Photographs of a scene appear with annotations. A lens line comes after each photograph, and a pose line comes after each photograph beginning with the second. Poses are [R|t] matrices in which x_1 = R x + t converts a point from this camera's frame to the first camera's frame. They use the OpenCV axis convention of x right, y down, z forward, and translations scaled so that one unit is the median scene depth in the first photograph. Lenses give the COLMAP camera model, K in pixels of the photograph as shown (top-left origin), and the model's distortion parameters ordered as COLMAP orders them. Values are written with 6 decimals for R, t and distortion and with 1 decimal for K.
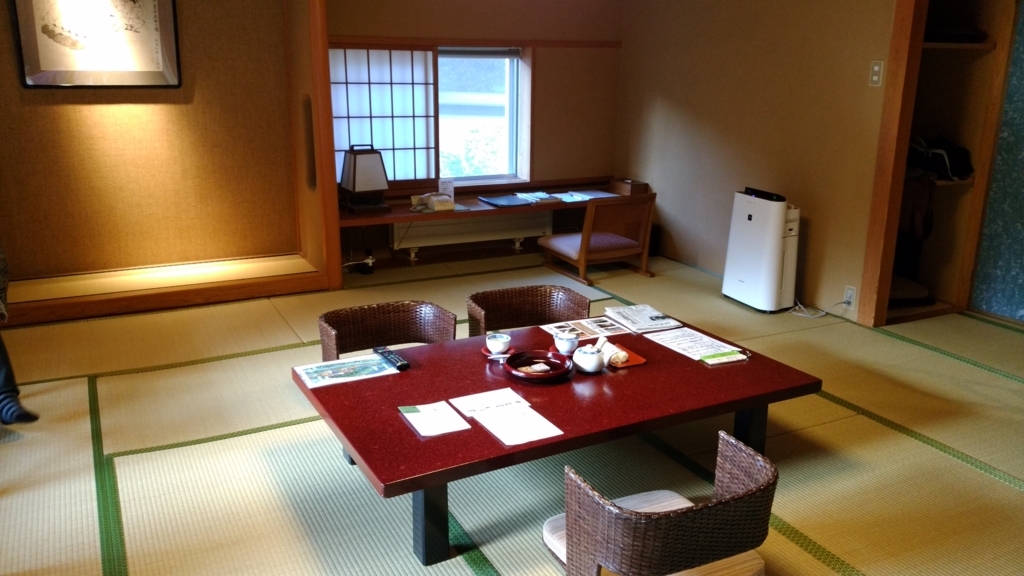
lens RADIAL K [[851.9, 0, 512.0], [0, 851.9, 288.0], [0, 0, 1]] dist [0.268098, -0.608710]
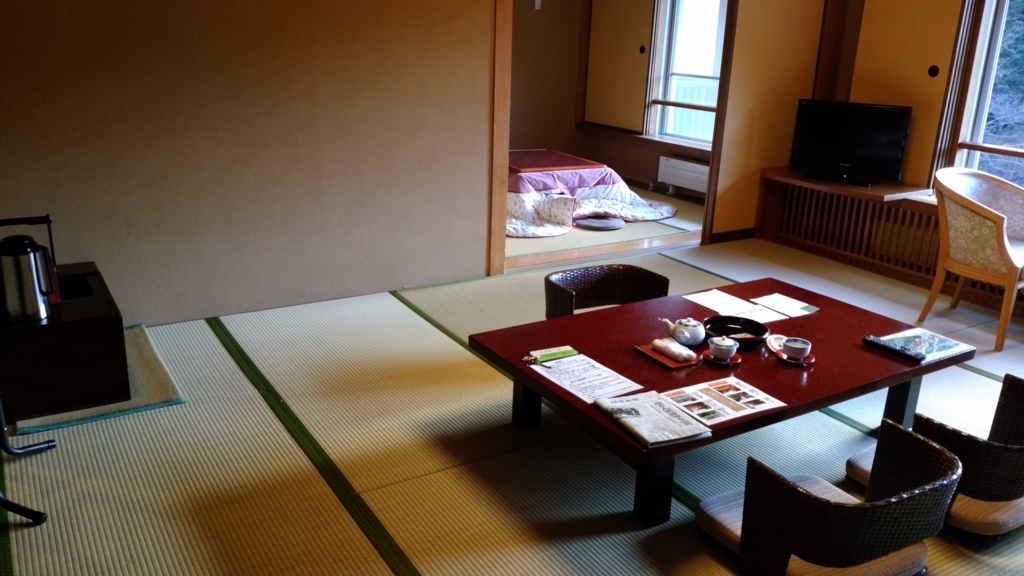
lens RADIAL K [[857.6, 0, 512.0], [0, 857.6, 288.0], [0, 0, 1]] dist [-0.007403, -0.004142]
pose [[-0.996625, -0.011218, -0.081322, 0.329735], [-0.053951, 0.836152, 0.545837, -0.430669], [0.061875, 0.548382, -0.833935, 1.560981]]
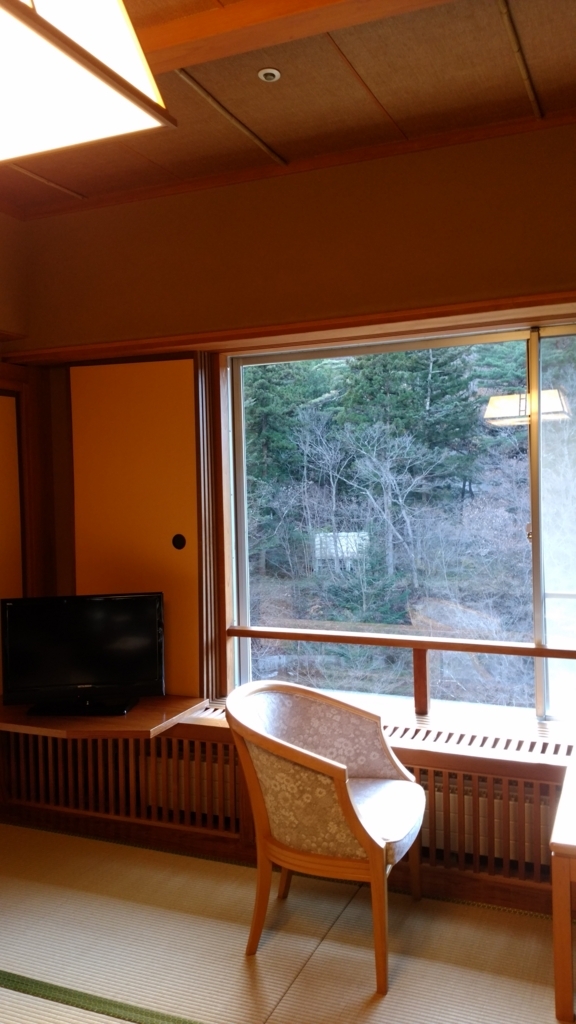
lens RADIAL K [[851.9, 0, 288.0], [0, 851.9, 512.0], [0, 0, 1]] dist [0.268098, -0.608710]
pose [[-0.774519, 0.031758, -0.631753, 0.140602], [-0.151201, 0.960491, 0.233655, -0.328280], [0.614213, 0.276492, -0.739117, 1.184024]]
